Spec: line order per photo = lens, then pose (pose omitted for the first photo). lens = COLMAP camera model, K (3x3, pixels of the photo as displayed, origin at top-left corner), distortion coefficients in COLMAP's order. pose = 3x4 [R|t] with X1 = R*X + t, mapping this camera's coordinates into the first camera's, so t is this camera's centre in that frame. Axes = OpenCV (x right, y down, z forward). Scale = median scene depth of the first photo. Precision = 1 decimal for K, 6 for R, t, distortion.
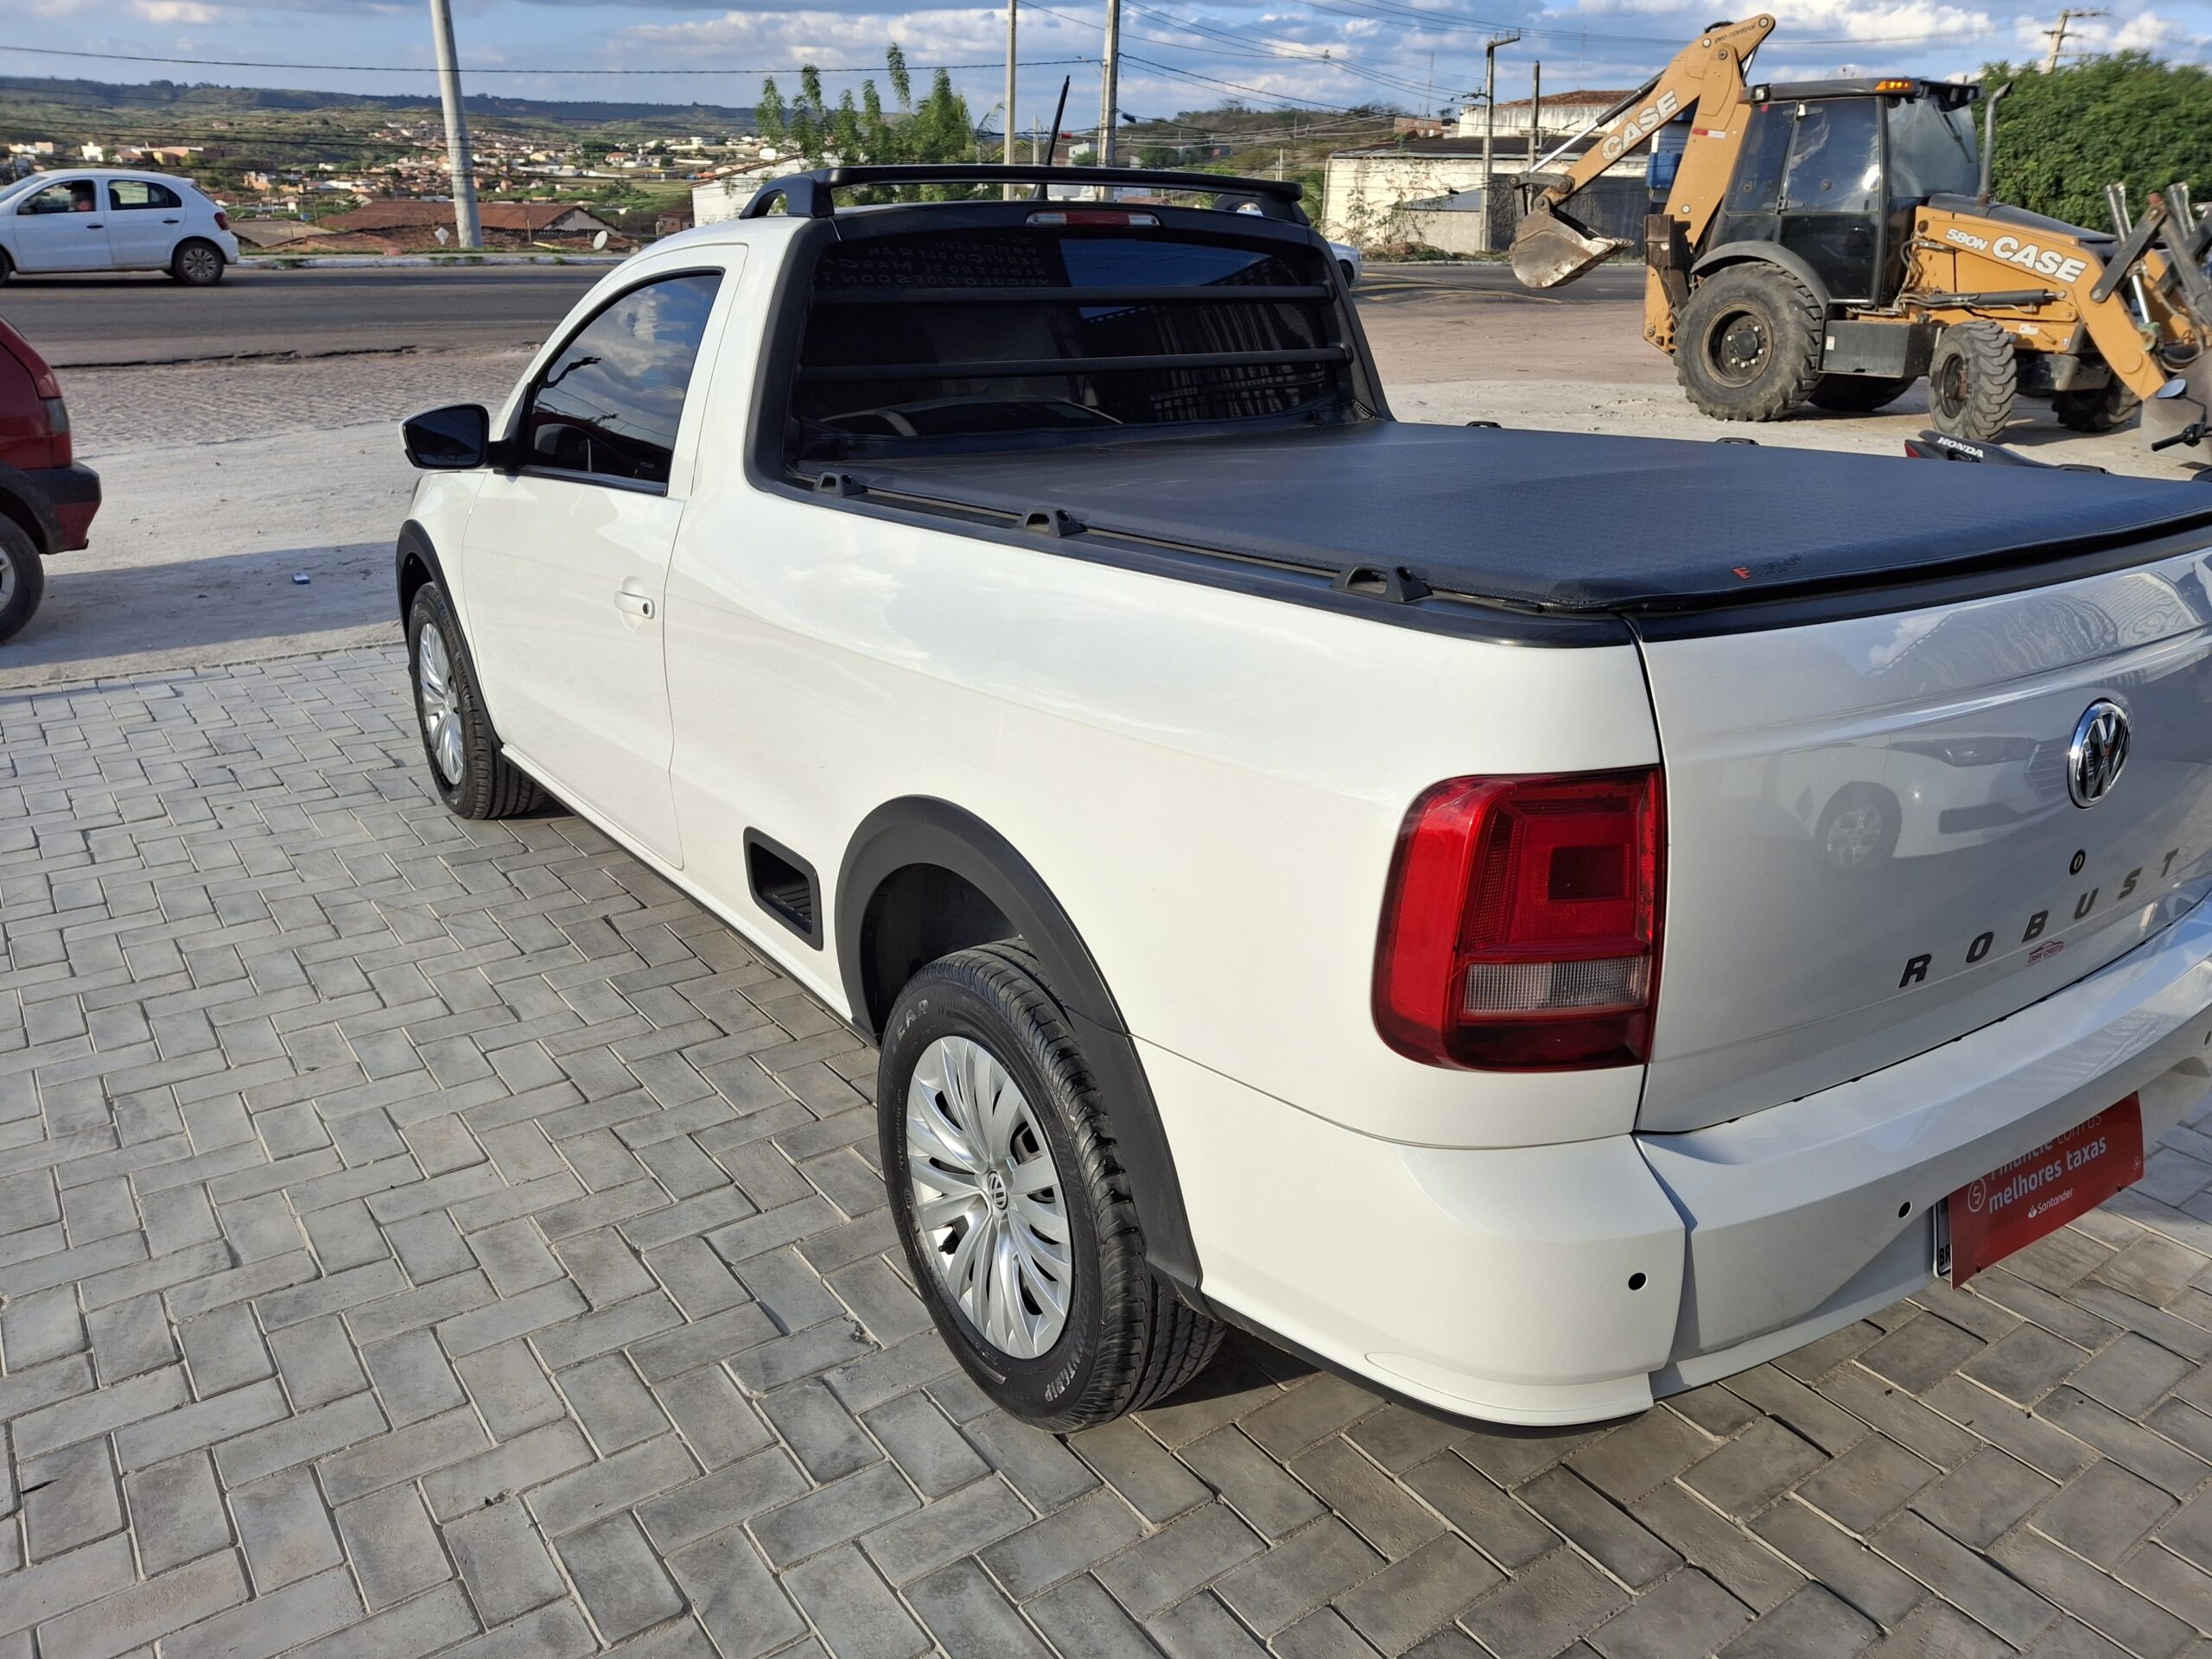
lens RADIAL K [[1656.2, 0, 1061.6], [0, 1656.2, 831.8], [0, 0, 1]] dist [-0.014772, -0.028122]
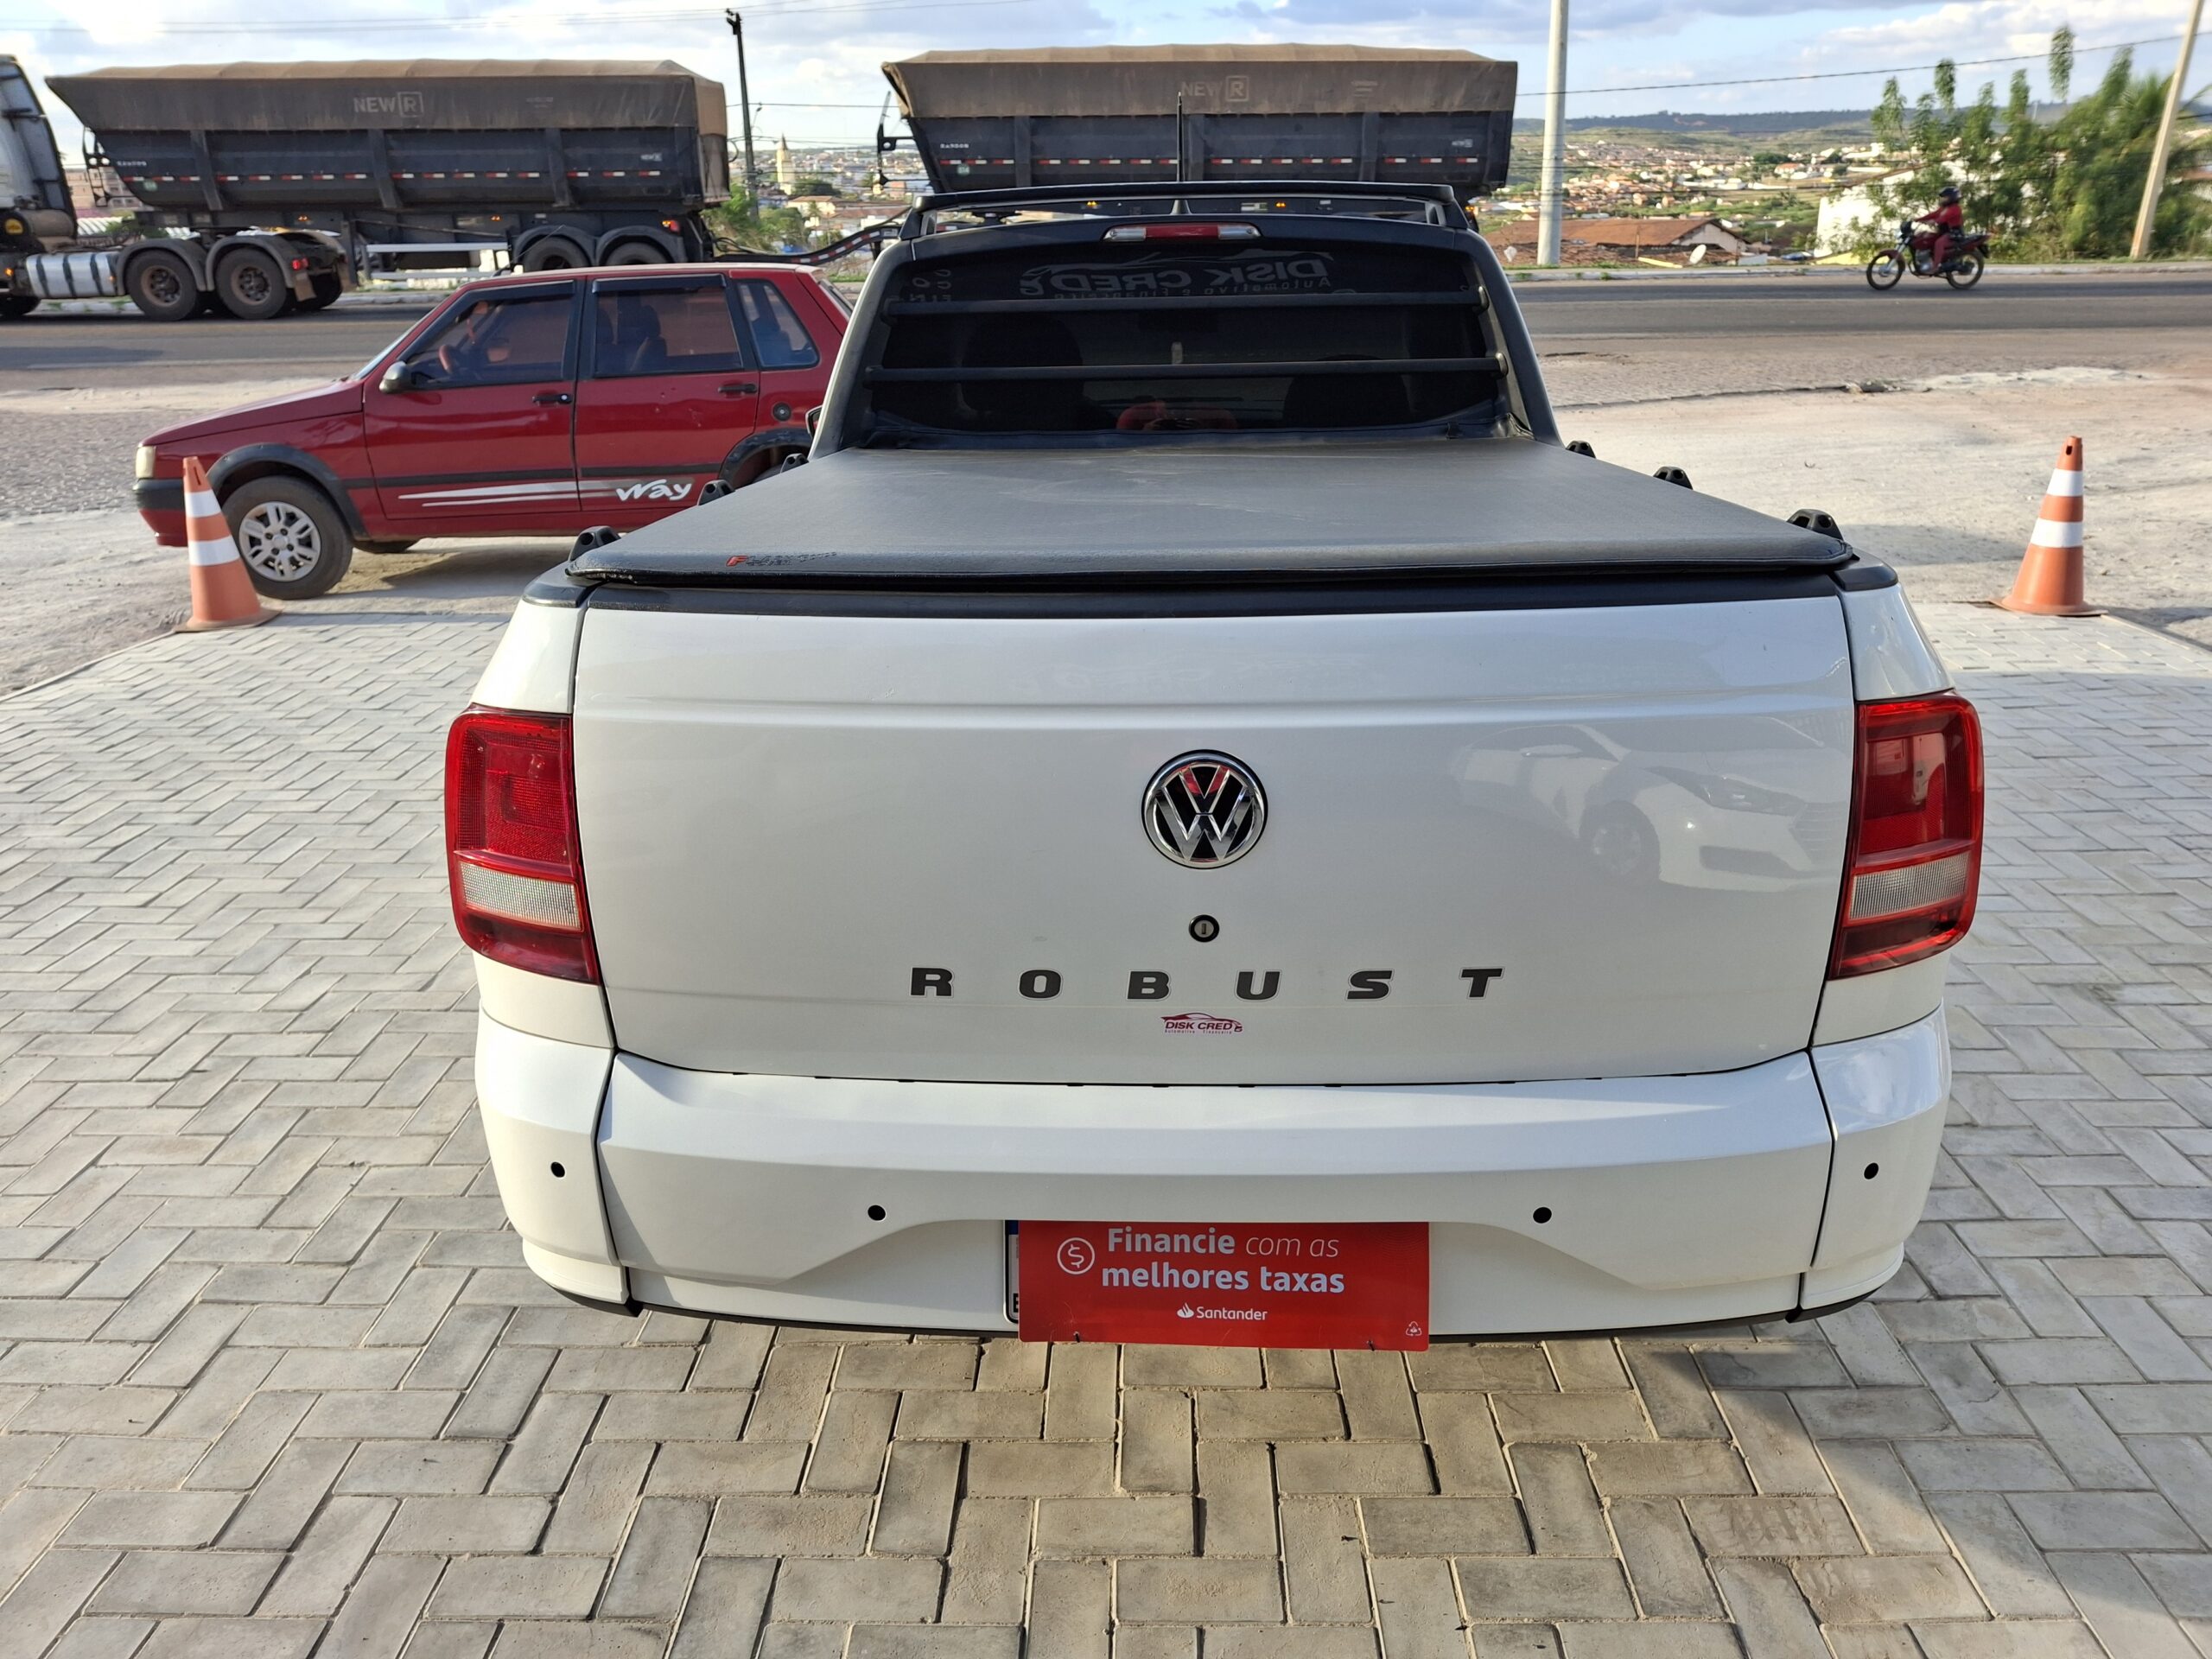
lens RADIAL K [[1639.6, 0, 1106.0], [0, 1639.6, 829.5], [0, 0, 1]] dist [-0.016130, 0.008341]
pose [[0.805958, 0.173824, -0.565877, 0.146946], [-0.177888, 0.982852, 0.048550, -0.008914], [0.564613, 0.061534, 0.823059, 0.032454]]
